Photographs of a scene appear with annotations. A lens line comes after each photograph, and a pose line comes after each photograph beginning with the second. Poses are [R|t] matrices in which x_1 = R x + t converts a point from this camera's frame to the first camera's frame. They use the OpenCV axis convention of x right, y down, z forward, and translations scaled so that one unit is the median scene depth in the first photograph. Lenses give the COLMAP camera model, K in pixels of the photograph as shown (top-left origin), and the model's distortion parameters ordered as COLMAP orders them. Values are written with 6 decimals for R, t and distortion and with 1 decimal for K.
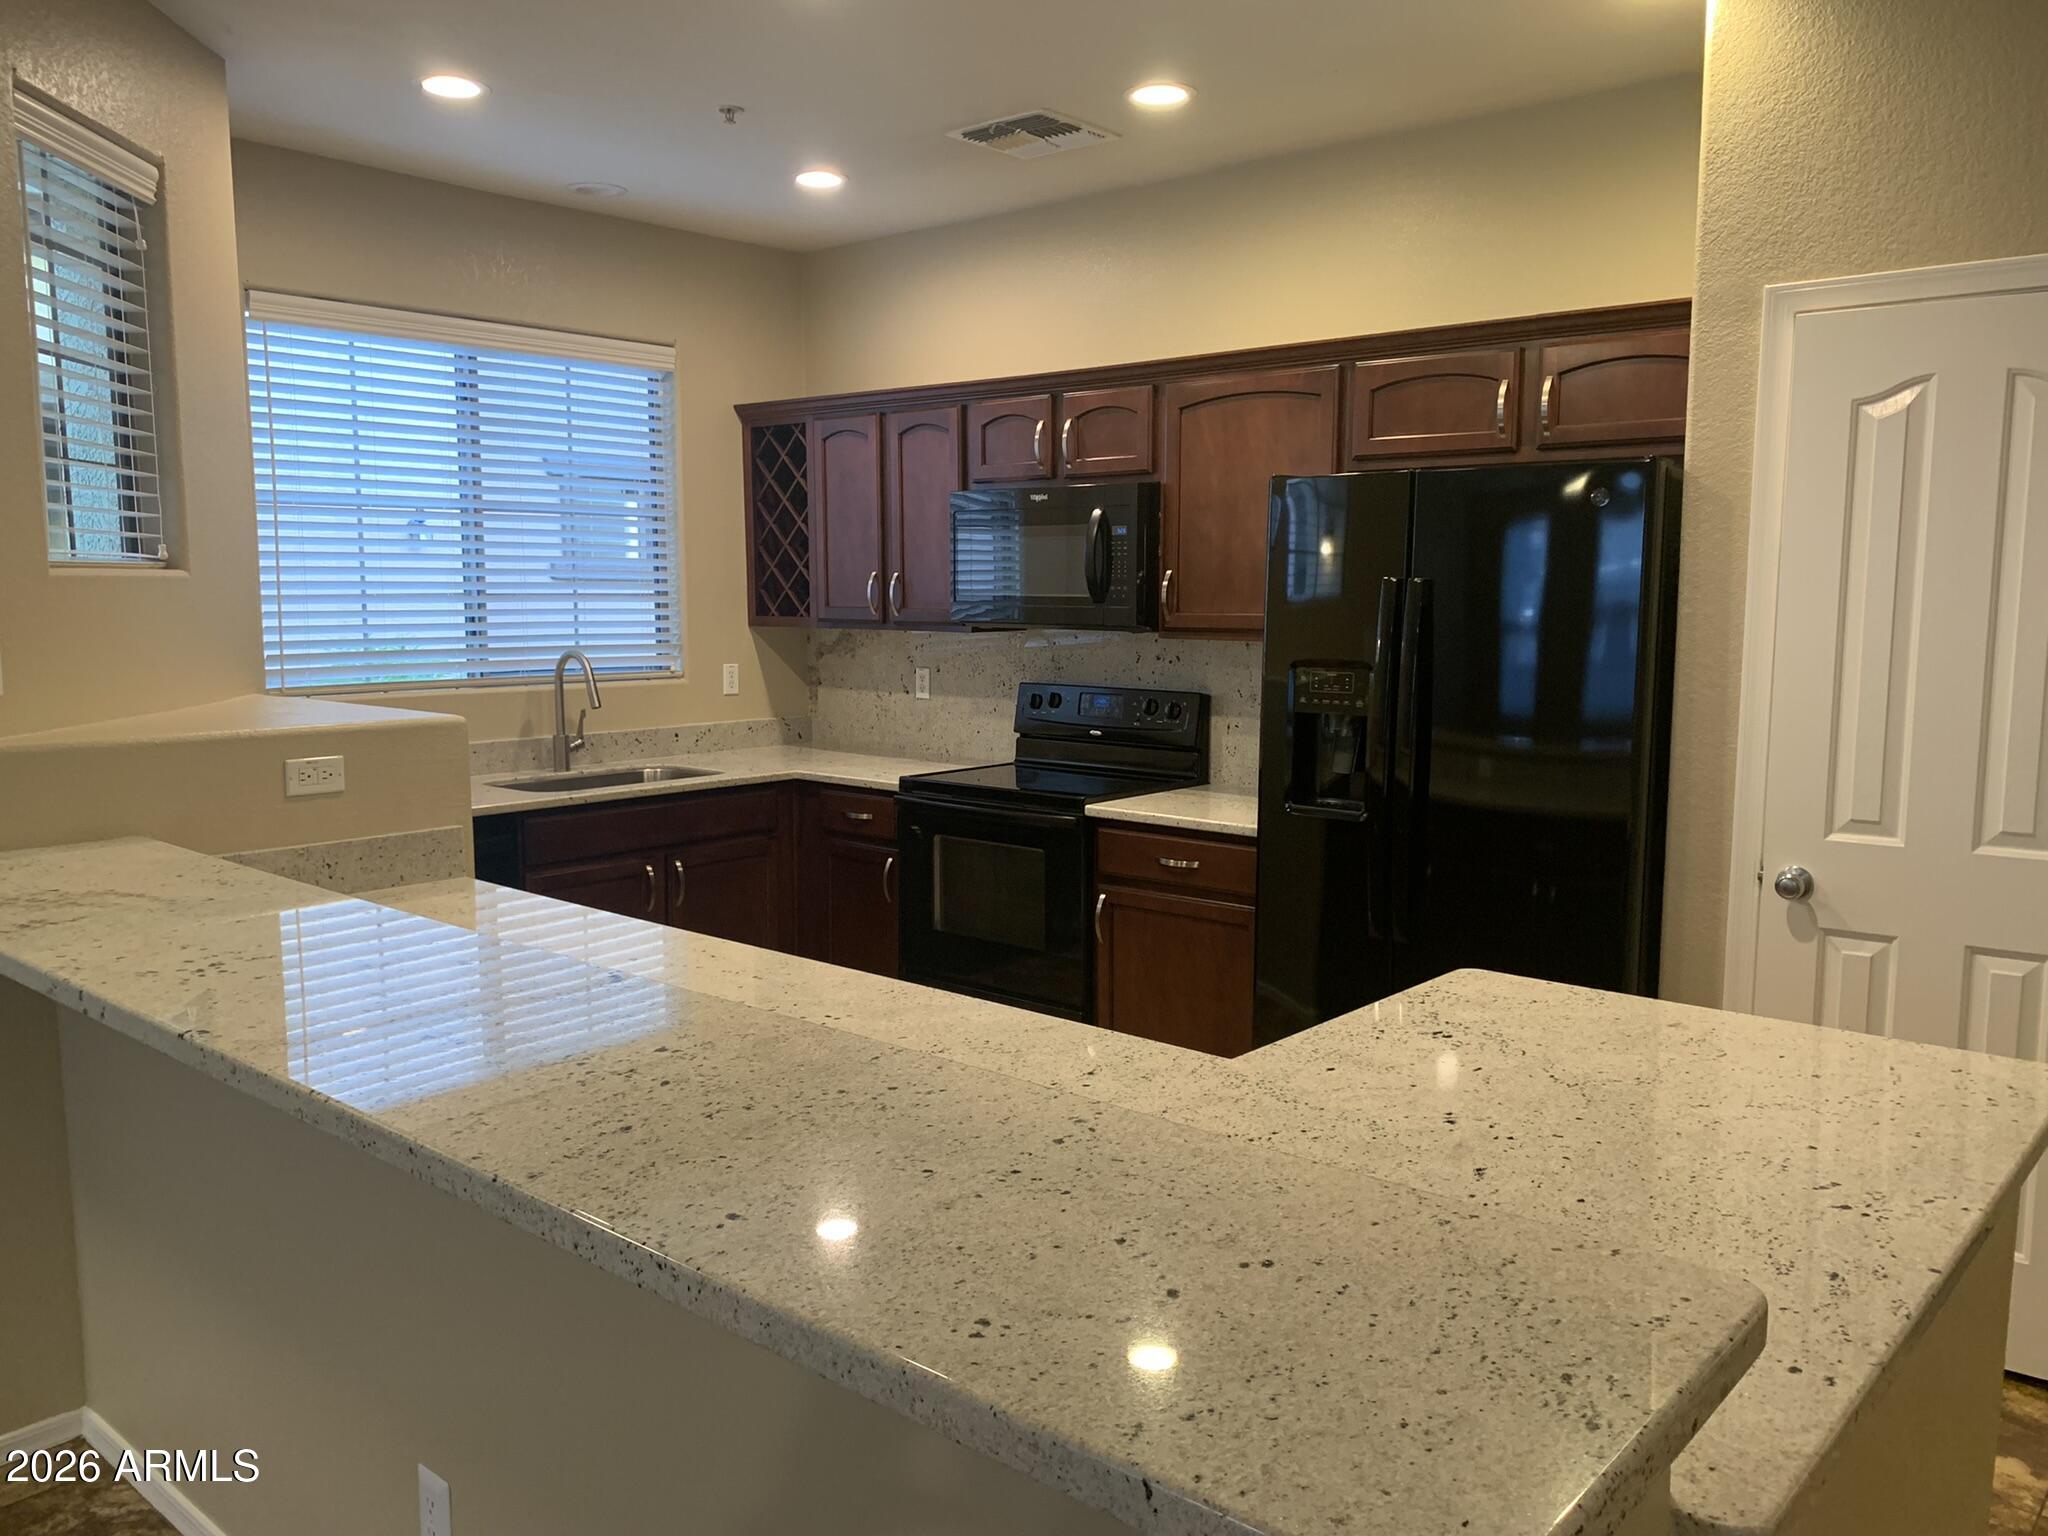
lens RADIAL K [[1571.0, 0, 1024.0], [0, 1571.0, 768.0], [0, 0, 1]] dist [-0.001302, 0.003819]
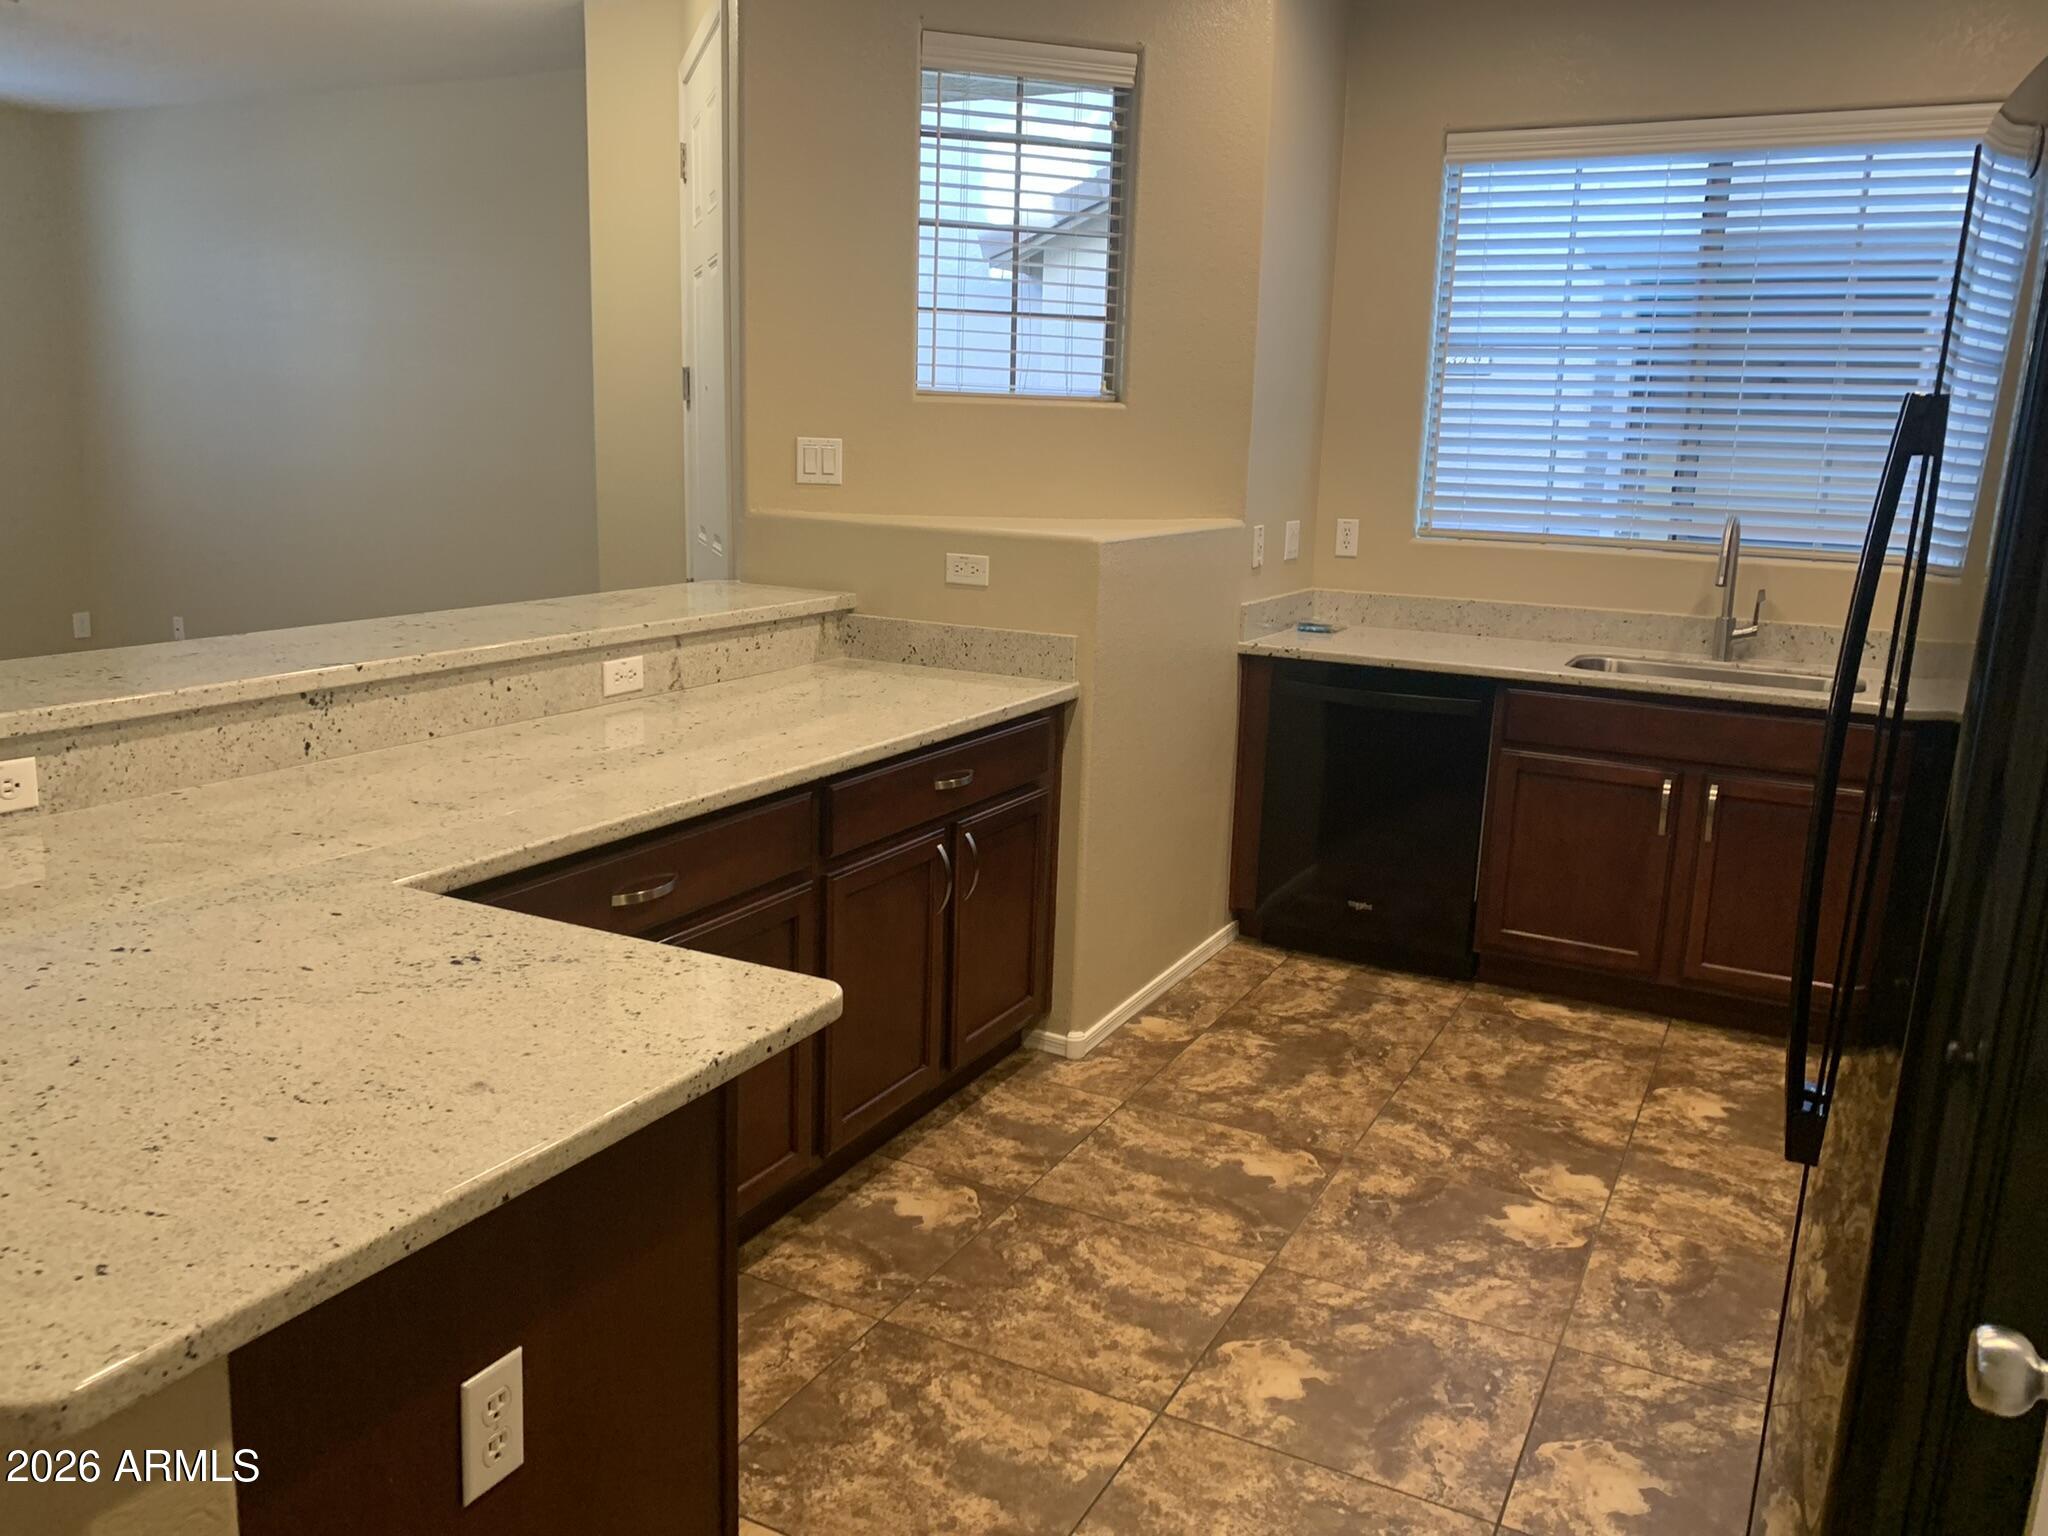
lens RADIAL K [[1571.0, 0, 1024.0], [0, 1571.0, 768.0], [0, 0, 1]] dist [-0.001302, 0.003819]
pose [[0.231998, 0.210272, -0.949717, 0.713936], [-0.141521, 0.973263, 0.180915, -0.068706], [0.962366, 0.092433, 0.255553, 0.725378]]
